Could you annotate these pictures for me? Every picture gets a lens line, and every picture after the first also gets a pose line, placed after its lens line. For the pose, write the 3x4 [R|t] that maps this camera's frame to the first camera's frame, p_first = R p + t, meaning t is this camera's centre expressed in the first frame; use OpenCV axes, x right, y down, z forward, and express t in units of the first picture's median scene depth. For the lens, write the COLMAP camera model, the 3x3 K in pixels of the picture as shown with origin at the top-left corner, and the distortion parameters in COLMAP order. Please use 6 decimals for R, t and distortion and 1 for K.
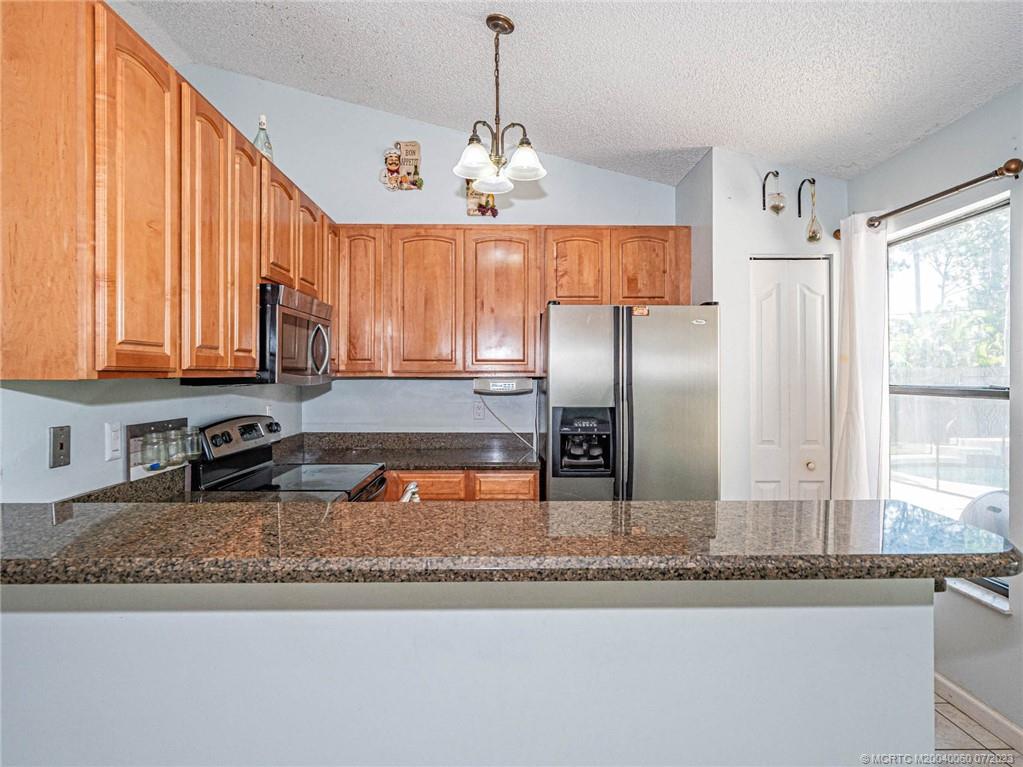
lens RADIAL K [[578.9, 0, 509.5], [0, 578.9, 380.7], [0, 0, 1]] dist [-0.003401, -0.001644]
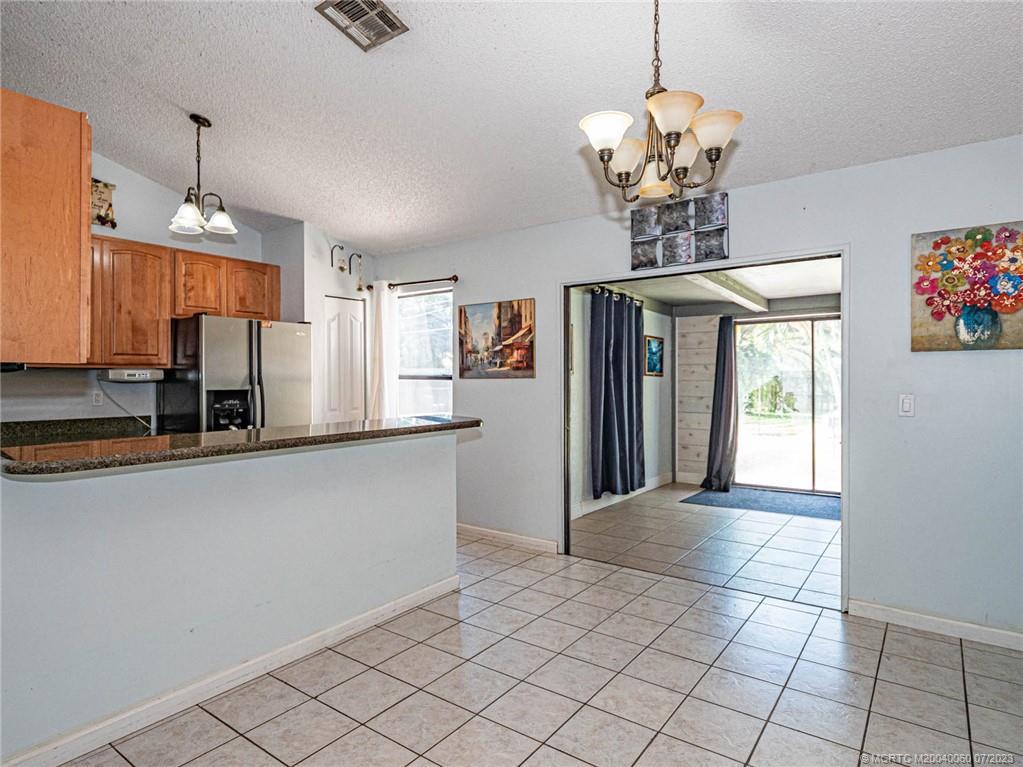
lens RADIAL K [[578.9, 0, 509.5], [0, 578.9, 380.7], [0, 0, 1]] dist [-0.003401, -0.001644]
pose [[0.604416, -0.005446, 0.796650, -0.562606], [0.002600, 0.999985, 0.004863, 0.017632], [-0.796665, -0.000868, 0.604421, -0.382154]]
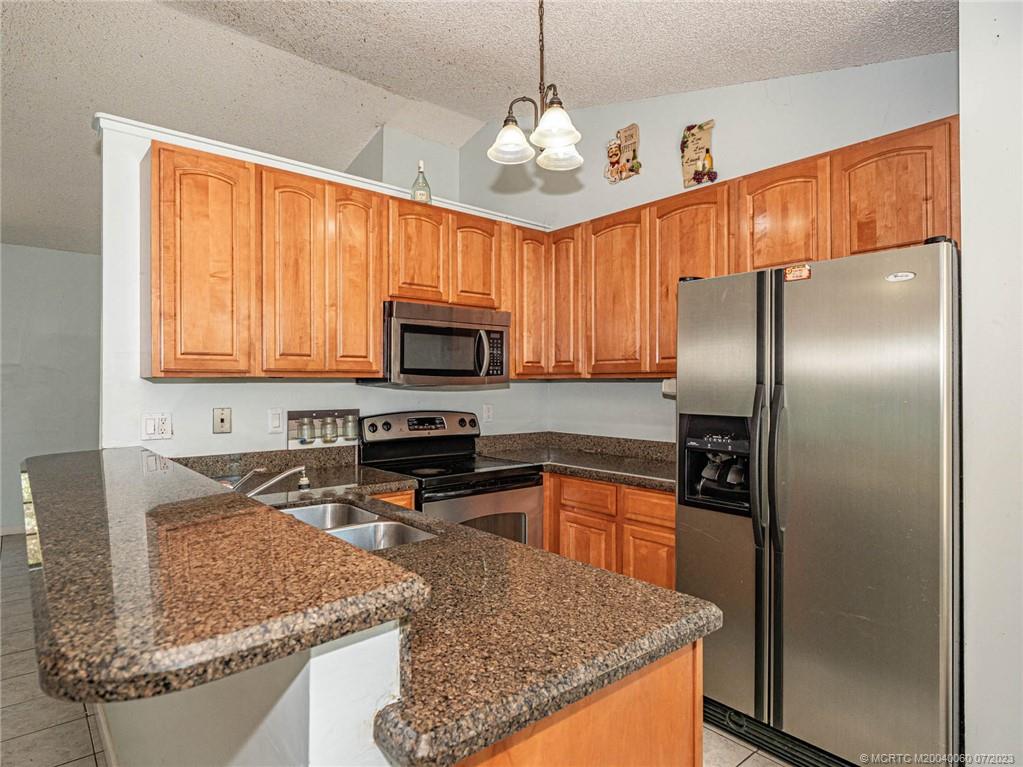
lens RADIAL K [[577.8, 0, 508.2], [0, 577.8, 388.8], [0, 0, 1]] dist [-0.008502, -0.001838]
pose [[0.631873, 0.002299, -0.775068, 0.512549], [-0.002197, 0.999997, 0.001174, 0.011279], [0.775068, 0.000961, 0.631877, 0.317720]]
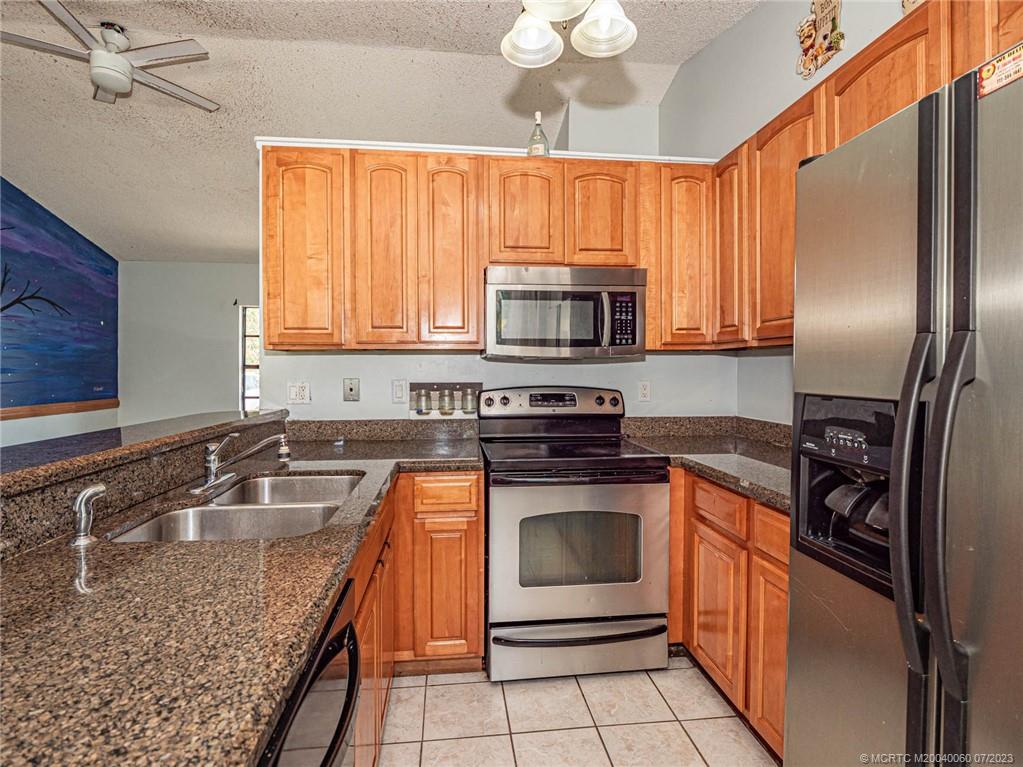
lens RADIAL K [[500.9, 0, 508.2], [0, 500.9, 377.3], [0, 0, 1]] dist [-0.015561, -0.001419]
pose [[0.089037, 0.012403, -0.995951, 0.431452], [-0.004063, 0.999919, 0.012089, 0.028423], [0.996020, 0.002970, 0.089080, 0.712940]]
